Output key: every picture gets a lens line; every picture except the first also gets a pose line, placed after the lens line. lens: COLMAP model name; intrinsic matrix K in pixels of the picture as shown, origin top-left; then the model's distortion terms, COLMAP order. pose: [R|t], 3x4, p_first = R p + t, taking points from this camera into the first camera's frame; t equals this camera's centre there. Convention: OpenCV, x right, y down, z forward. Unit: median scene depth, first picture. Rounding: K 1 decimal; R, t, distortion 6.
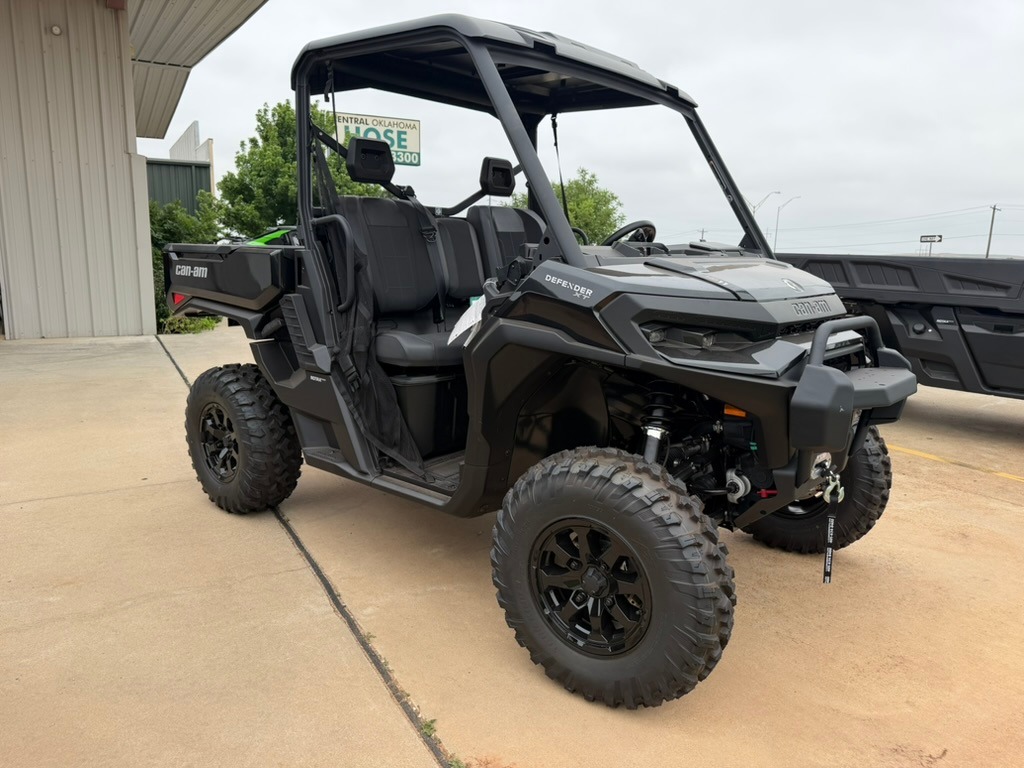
lens RADIAL K [[723.5, 0, 509.8], [0, 723.5, 390.2], [0, 0, 1]] dist [-0.010670, -0.003263]
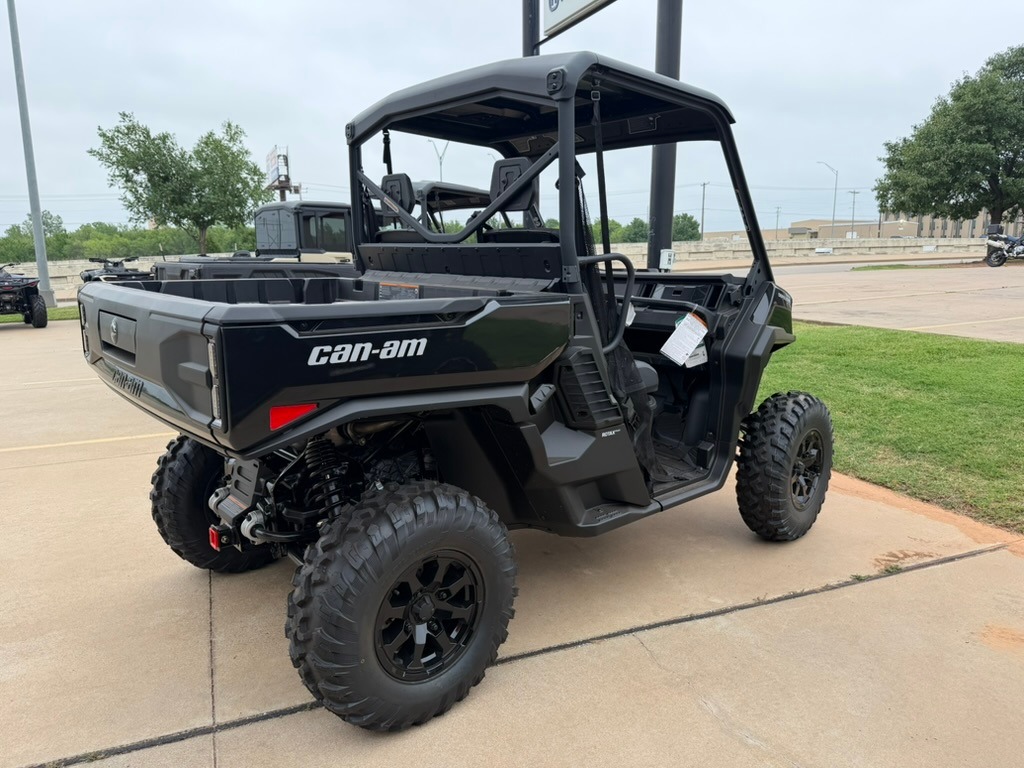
lens RADIAL K [[723.5, 0, 509.9], [0, 723.5, 378.6], [0, 0, 1]] dist [-0.010670, -0.003263]
pose [[0.137708, -0.189699, 0.972137, -1.109439], [0.199491, 0.966686, 0.160377, -0.242915], [-0.970175, 0.171847, 0.170964, 0.920855]]
